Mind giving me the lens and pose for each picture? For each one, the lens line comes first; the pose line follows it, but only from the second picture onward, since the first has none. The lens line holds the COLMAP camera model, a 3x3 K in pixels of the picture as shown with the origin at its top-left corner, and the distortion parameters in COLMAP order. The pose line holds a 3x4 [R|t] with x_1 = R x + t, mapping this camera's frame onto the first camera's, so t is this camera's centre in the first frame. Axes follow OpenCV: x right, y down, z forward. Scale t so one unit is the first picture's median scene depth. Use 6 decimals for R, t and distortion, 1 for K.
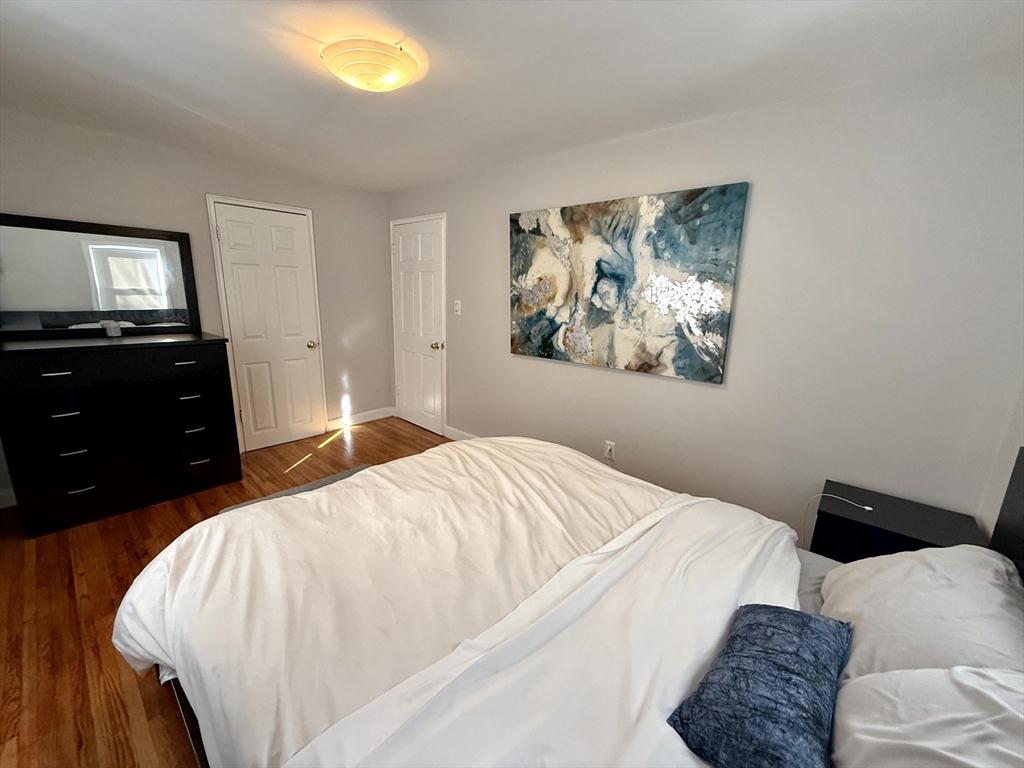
lens RADIAL K [[408.6, 0, 512.0], [0, 408.6, 384.0], [0, 0, 1]] dist [-0.000236, -0.000115]
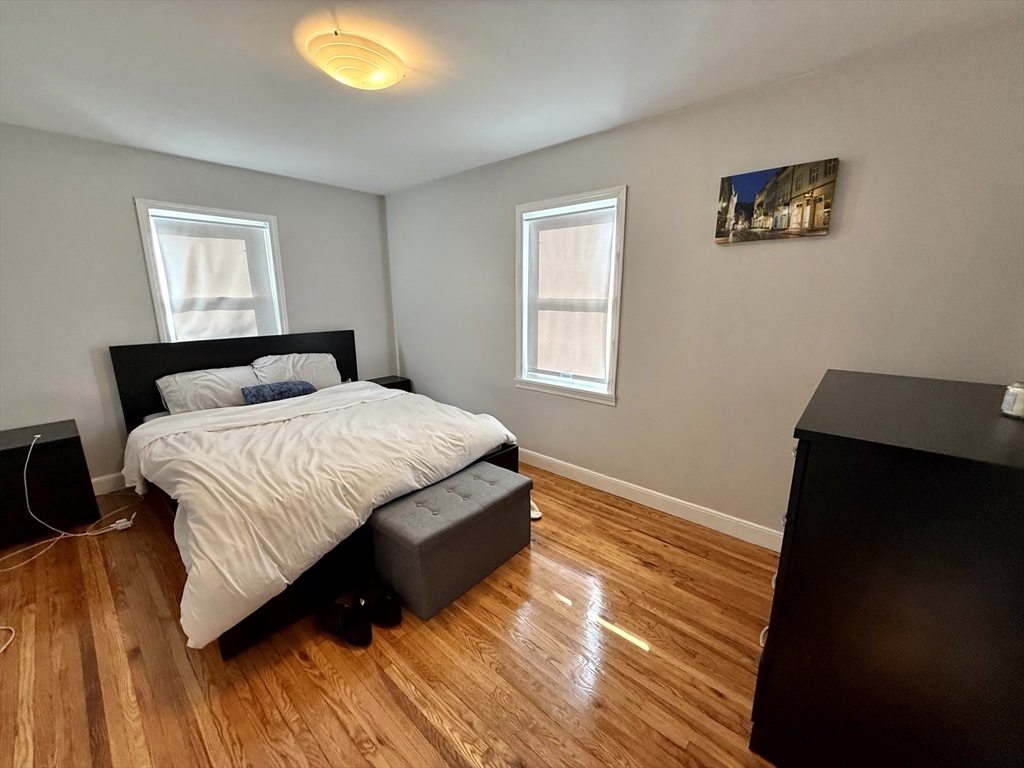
lens RADIAL K [[408.6, 0, 512.0], [0, 408.6, 384.0], [0, 0, 1]] dist [-0.000236, -0.000115]
pose [[-0.999479, -0.032003, -0.004173, -0.687167], [-0.030797, 0.907041, 0.419913, -0.463833], [-0.009653, 0.419823, -0.907555, 2.088920]]
